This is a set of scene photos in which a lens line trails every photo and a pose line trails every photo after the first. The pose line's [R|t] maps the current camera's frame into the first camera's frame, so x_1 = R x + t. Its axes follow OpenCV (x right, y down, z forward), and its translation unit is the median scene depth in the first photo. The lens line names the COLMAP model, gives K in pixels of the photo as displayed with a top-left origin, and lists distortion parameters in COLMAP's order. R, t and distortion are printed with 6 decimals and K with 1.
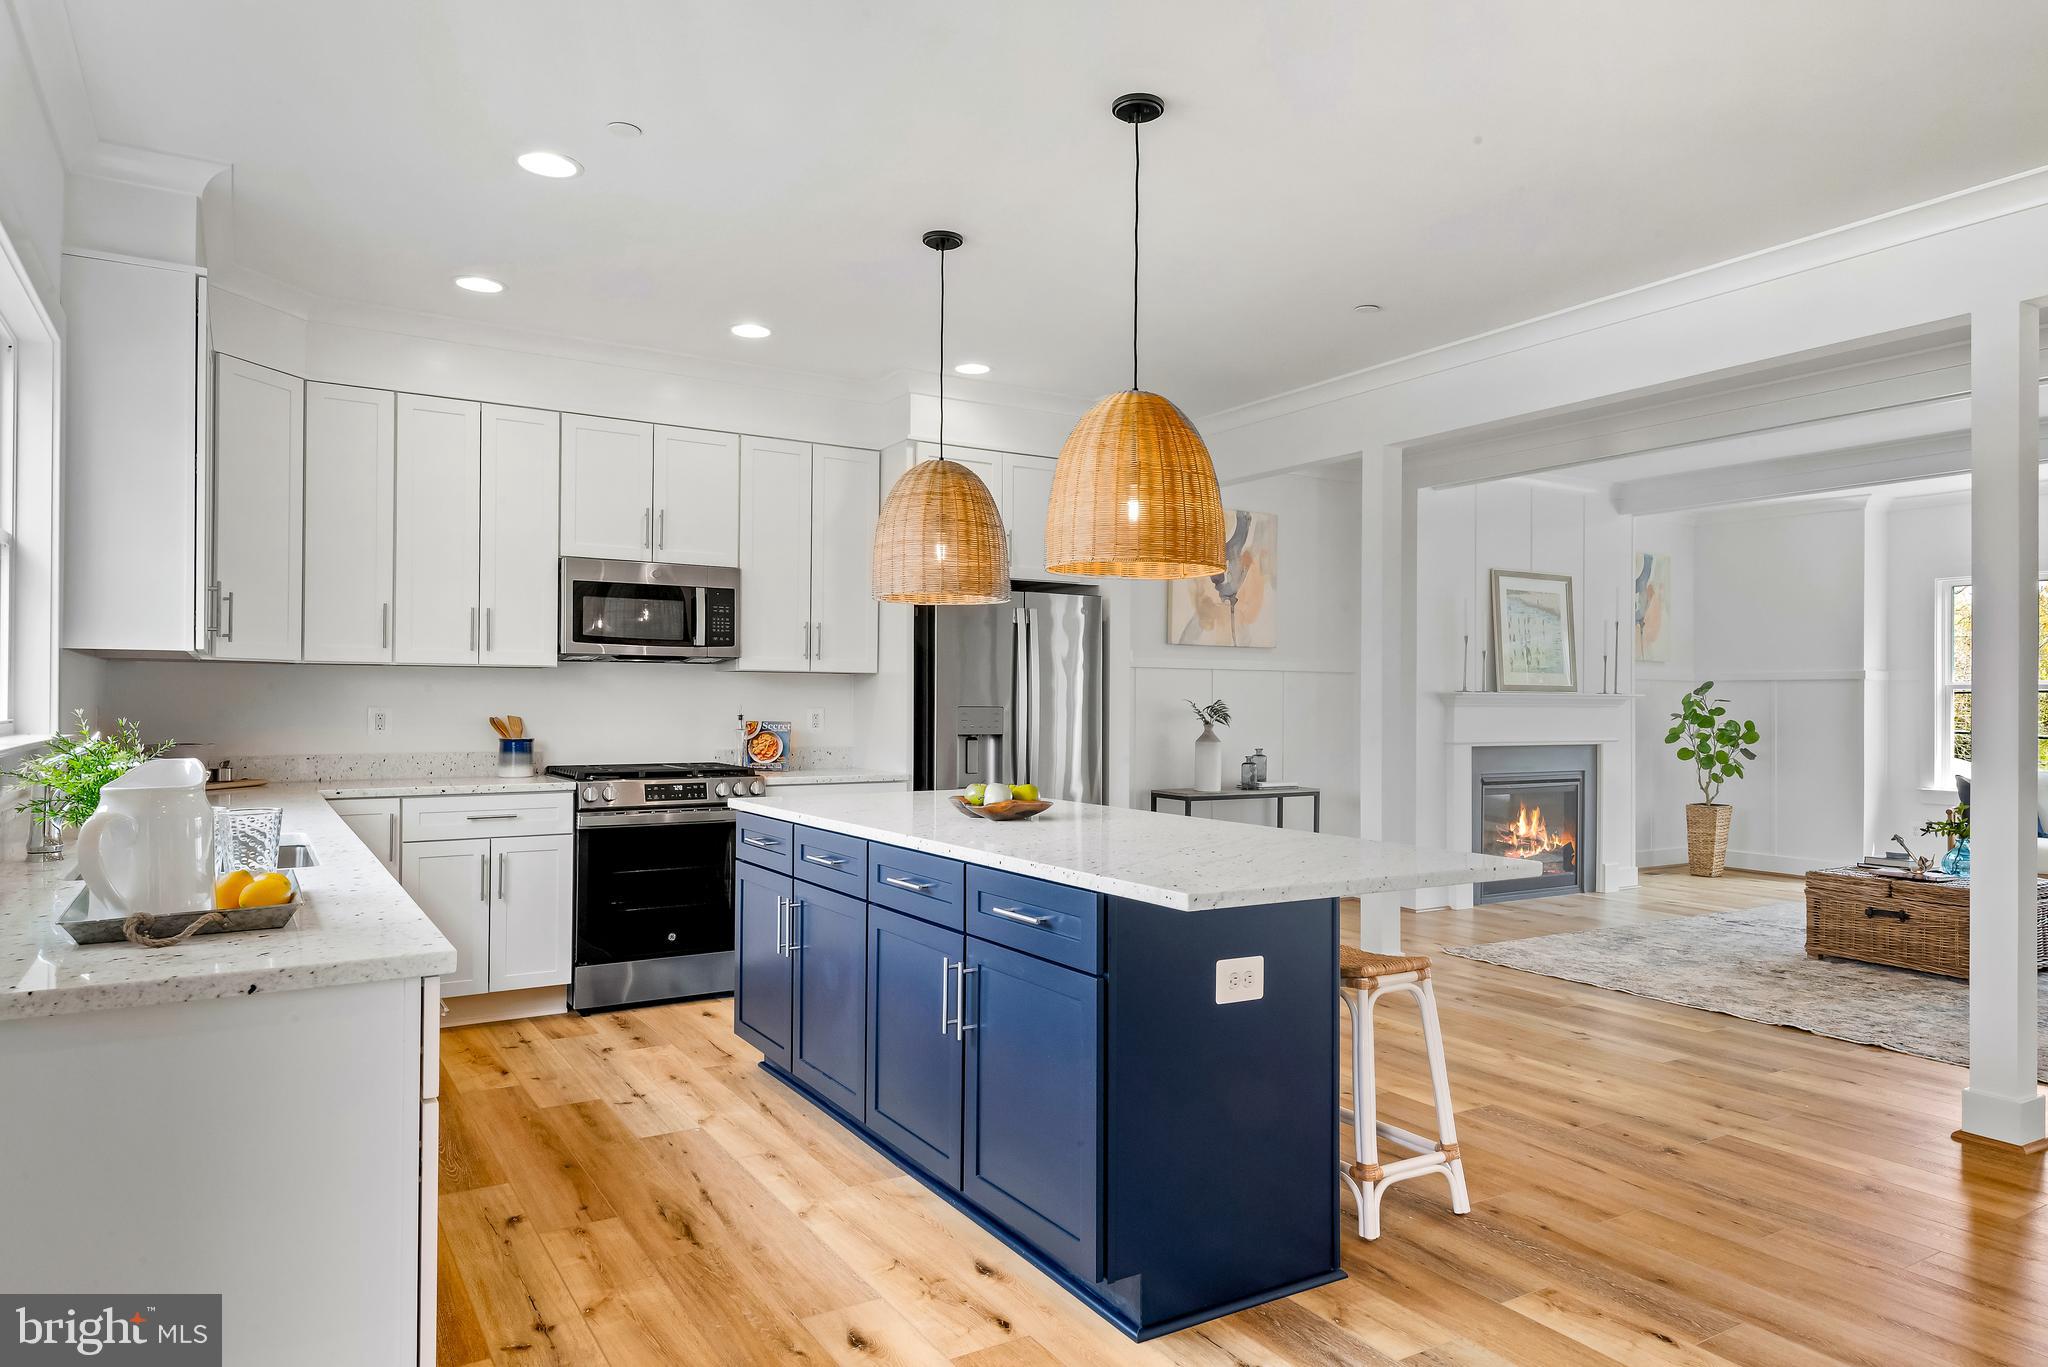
lens RADIAL K [[1281.7, 0, 1024.0], [0, 1281.7, 689.0], [0, 0, 1]] dist [0.000038, 0.000106]
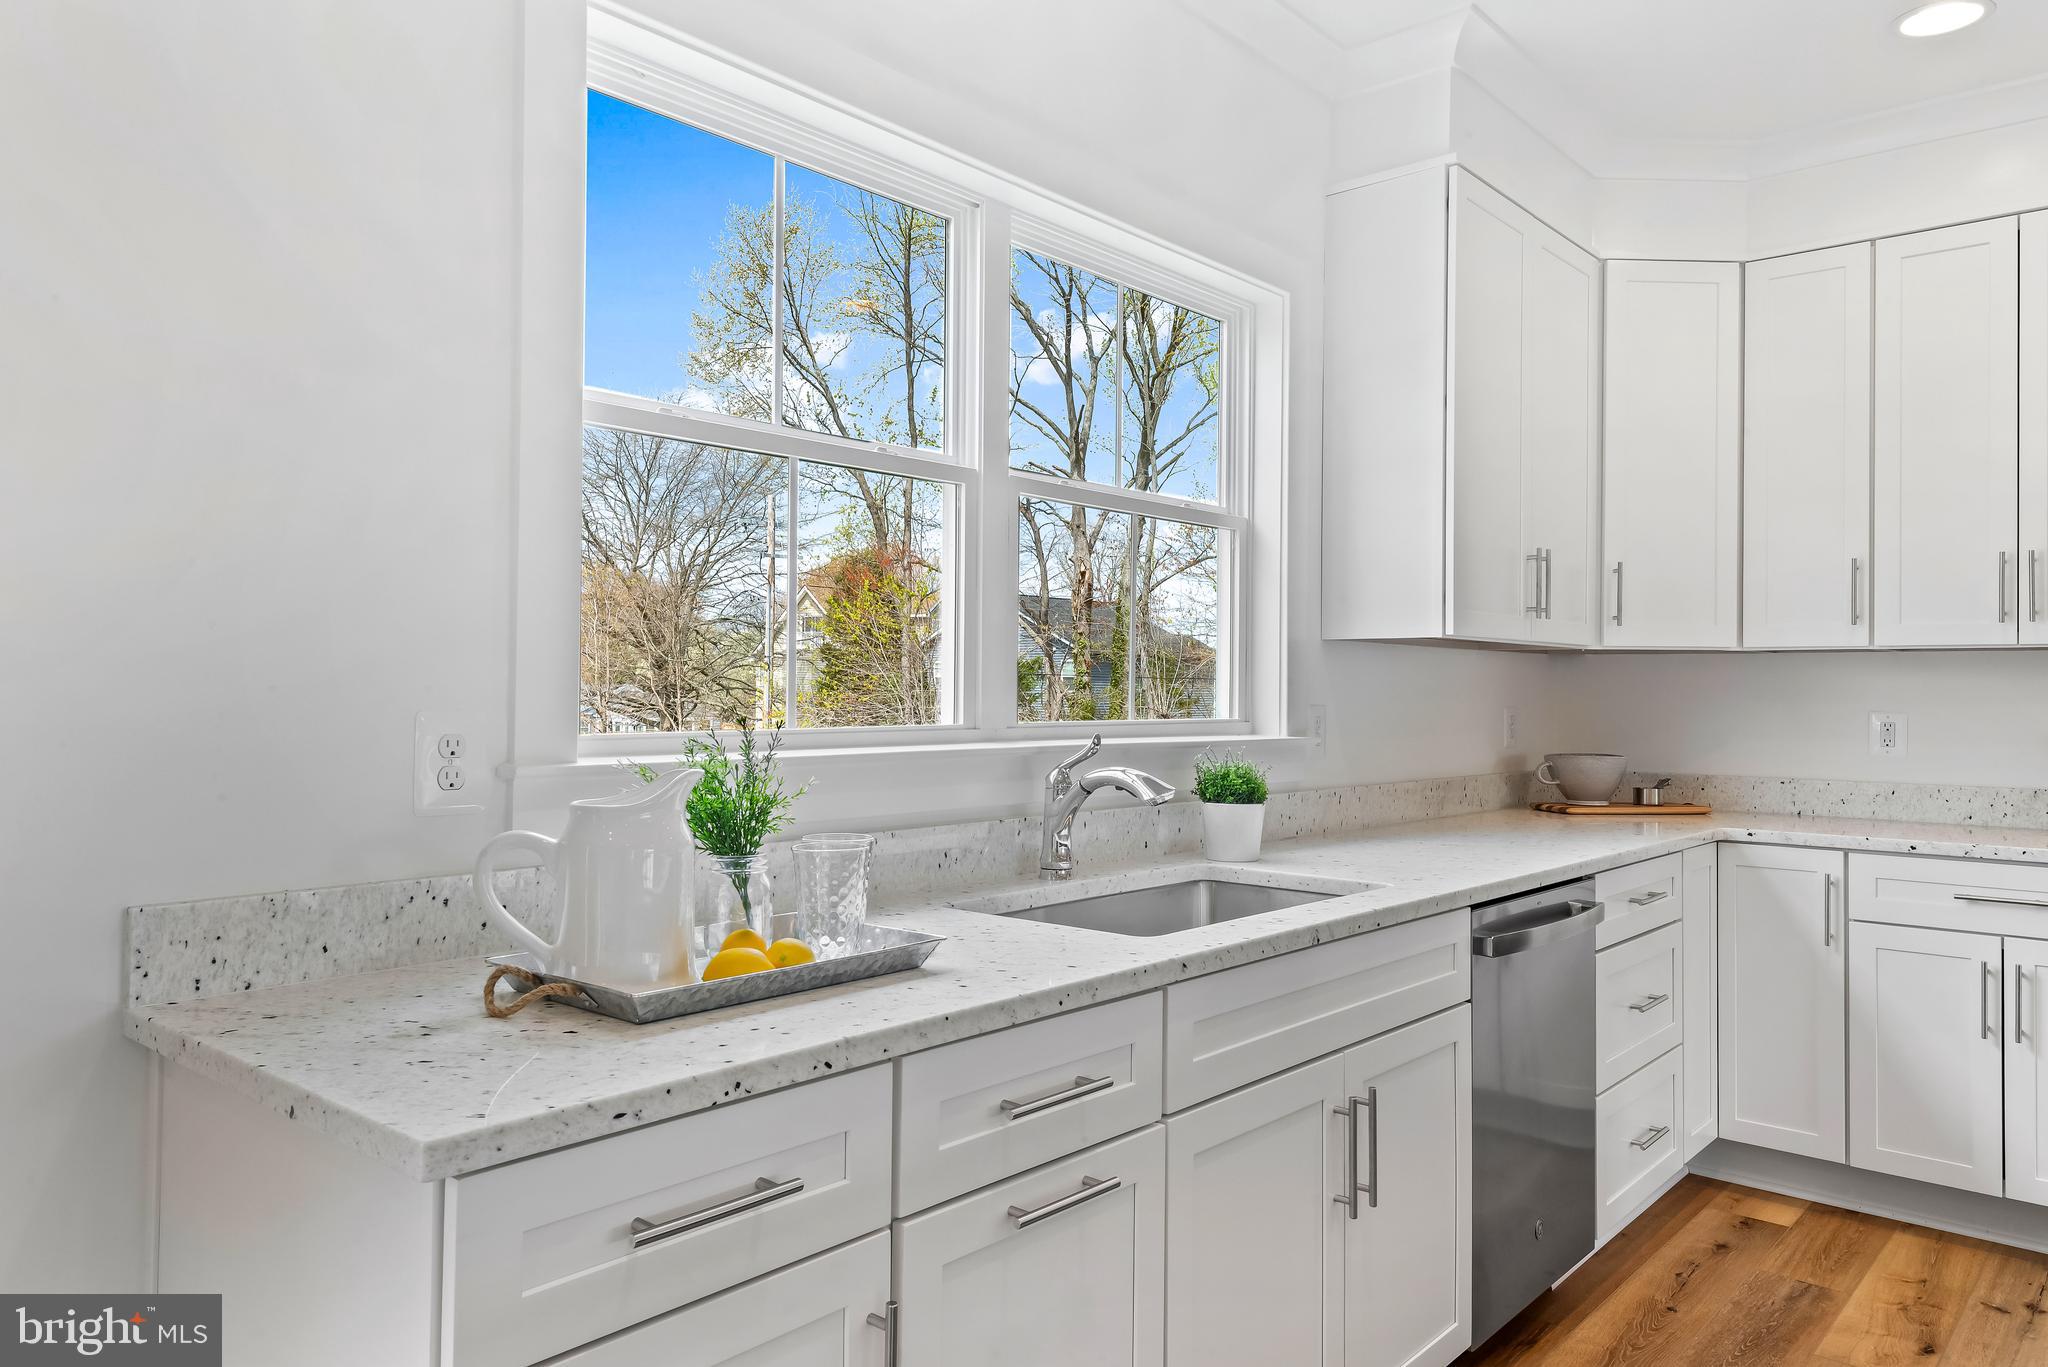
lens RADIAL K [[1382.6, 0, 1022.8], [0, 1382.6, 677.3], [0, 0, 1]] dist [0.035338, -0.000868]
pose [[0.292948, -0.013324, -0.956035, 0.076816], [0.002031, 0.999909, -0.013313, 0.004436], [0.956126, 0.001959, 0.292949, 0.377607]]
